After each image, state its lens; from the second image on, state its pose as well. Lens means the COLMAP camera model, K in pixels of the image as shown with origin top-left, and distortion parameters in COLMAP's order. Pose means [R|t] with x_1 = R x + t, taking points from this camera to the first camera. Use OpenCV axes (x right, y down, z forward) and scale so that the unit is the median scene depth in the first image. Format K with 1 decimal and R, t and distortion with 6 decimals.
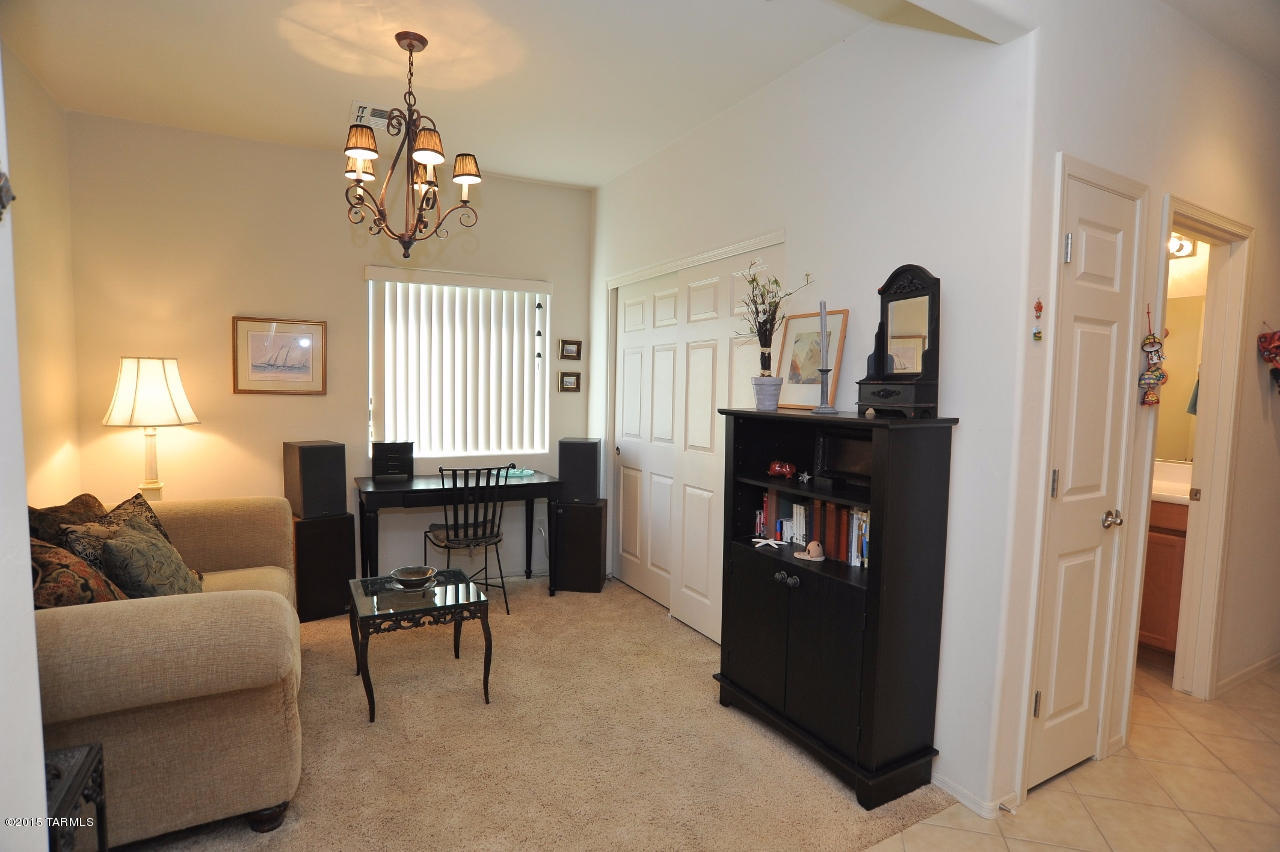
lens RADIAL K [[660.0, 0, 630.8], [0, 660.0, 431.3], [0, 0, 1]] dist [-0.092858, 0.037809]
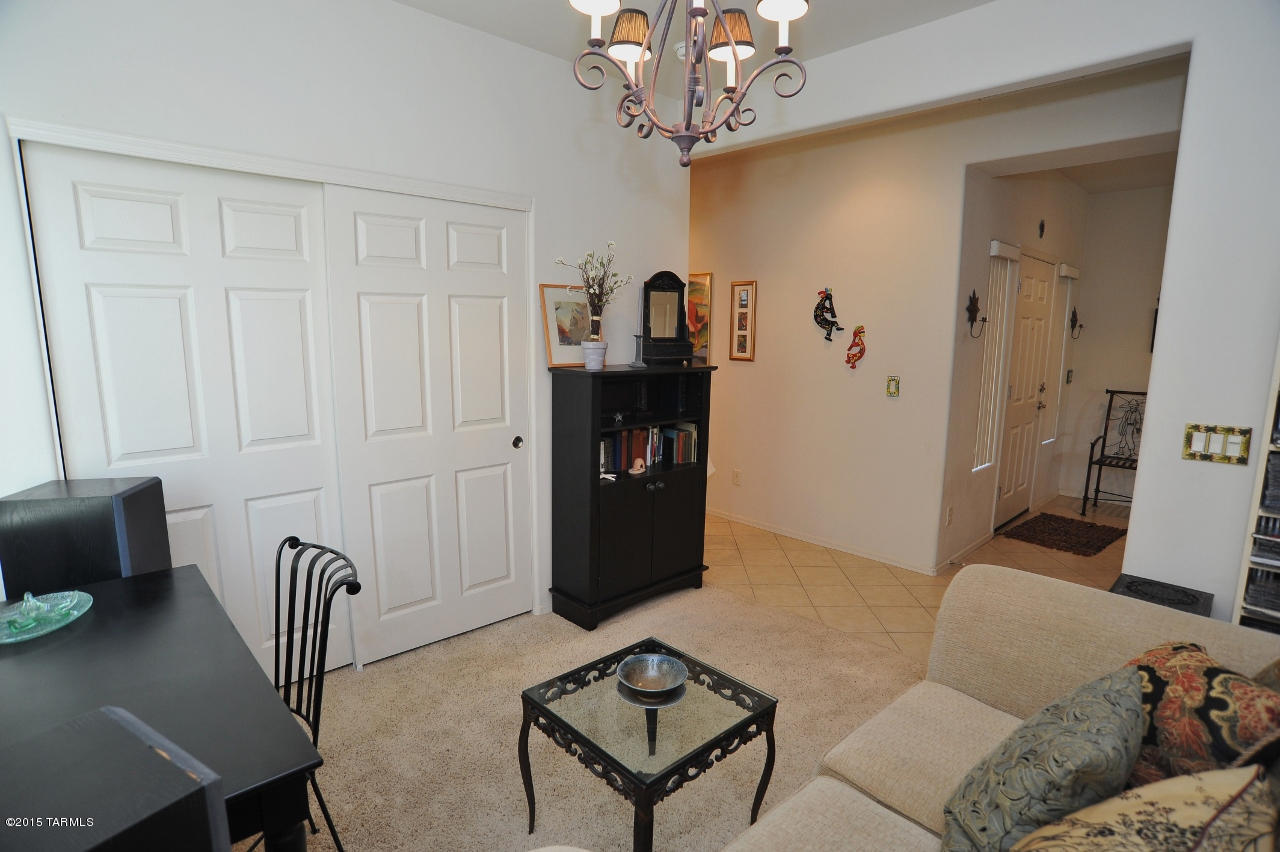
lens RADIAL K [[660.0, 0, 630.8], [0, 660.0, 431.3], [0, 0, 1]] dist [-0.092858, 0.037809]
pose [[-0.260829, -0.156527, 0.952611, -0.987878], [0.061070, 0.982116, 0.178096, -0.132610], [-0.963451, 0.104629, -0.246605, 1.270027]]
